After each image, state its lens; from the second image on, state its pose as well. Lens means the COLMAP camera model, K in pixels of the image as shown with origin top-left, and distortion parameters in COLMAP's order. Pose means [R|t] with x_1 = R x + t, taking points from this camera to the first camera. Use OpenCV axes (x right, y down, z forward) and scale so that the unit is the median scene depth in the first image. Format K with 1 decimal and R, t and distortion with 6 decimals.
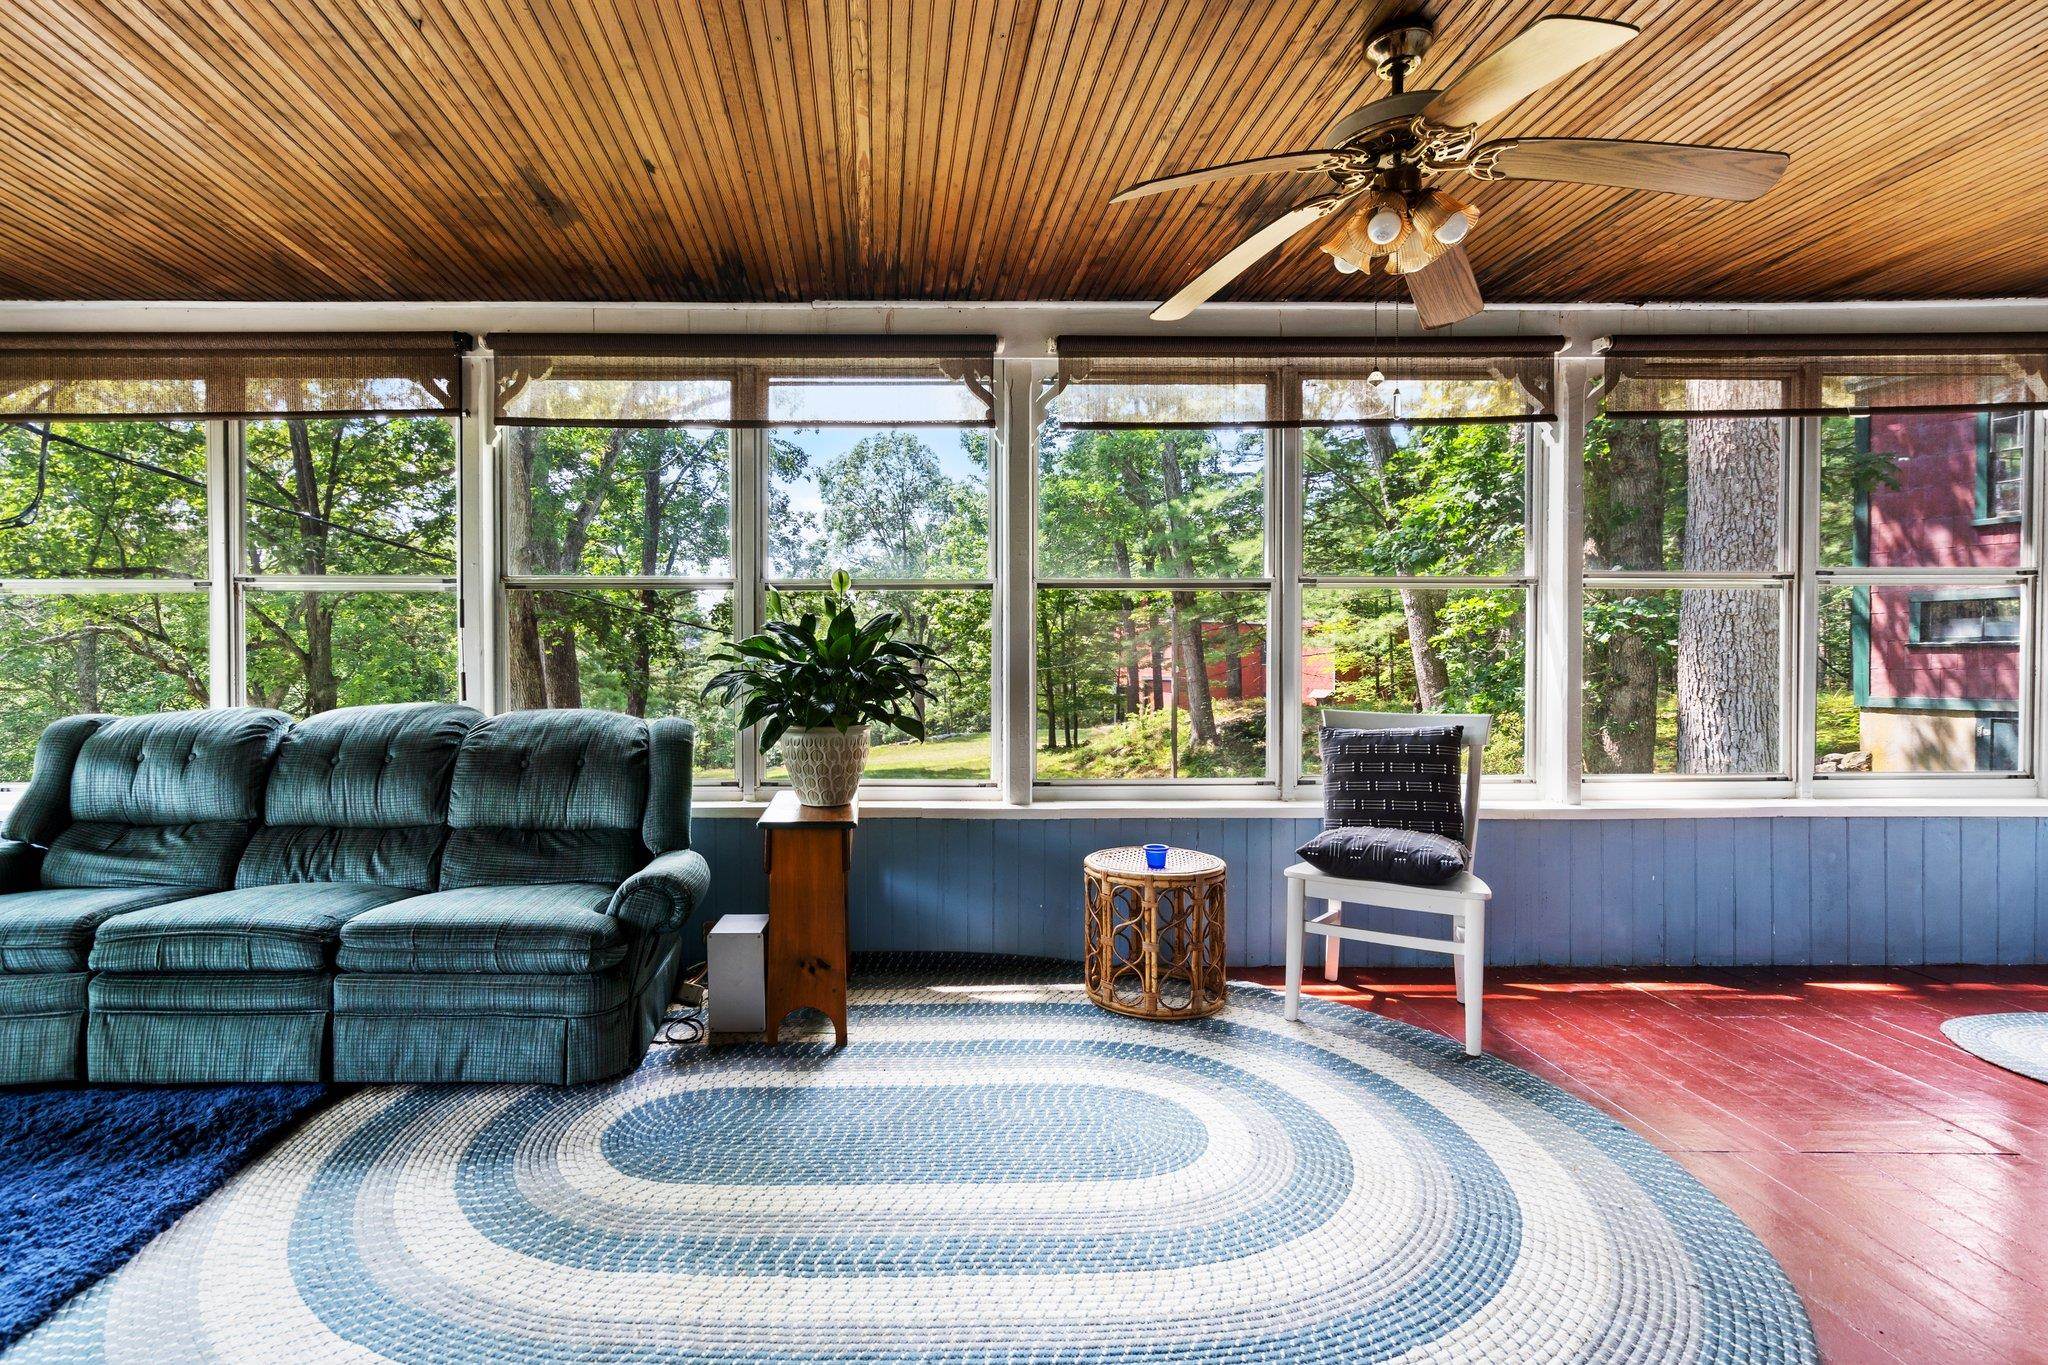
lens RADIAL K [[952.6, 0, 1011.1], [0, 952.6, 683.9], [0, 0, 1]] dist [0.000337, 0.001358]
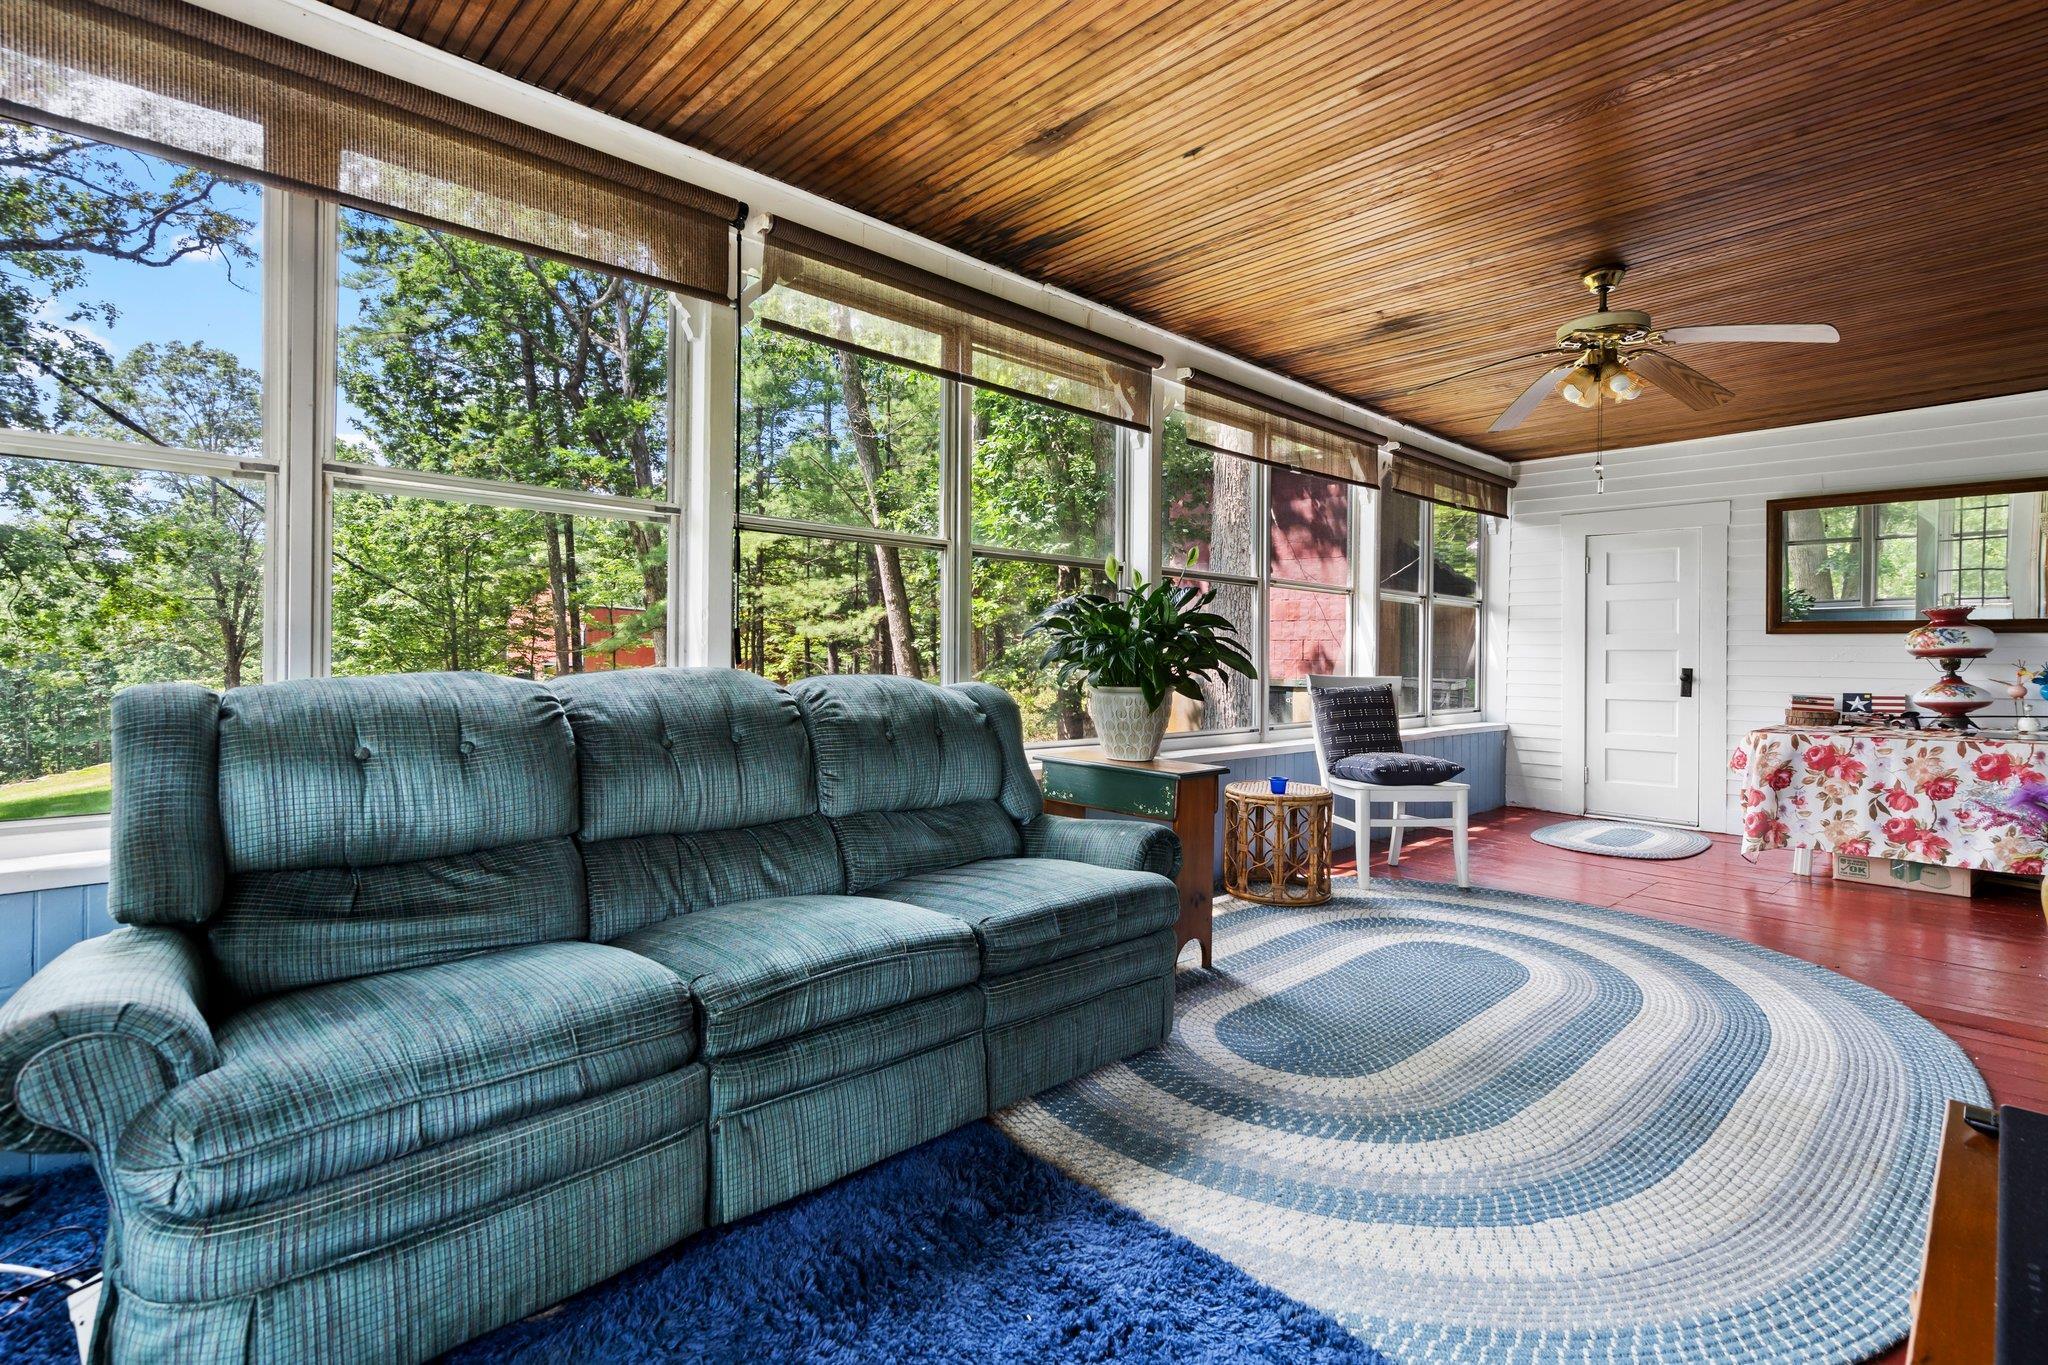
lens RADIAL K [[946.5, 0, 851.8], [0, 946.5, 668.1], [0, 0, 1]] dist [-0.000791, 0.000277]
pose [[0.768990, 0.003805, 0.639250, -1.196403], [0.000881, 0.999975, -0.007012, 0.031413], [-0.639261, 0.005955, 0.768967, 0.394234]]
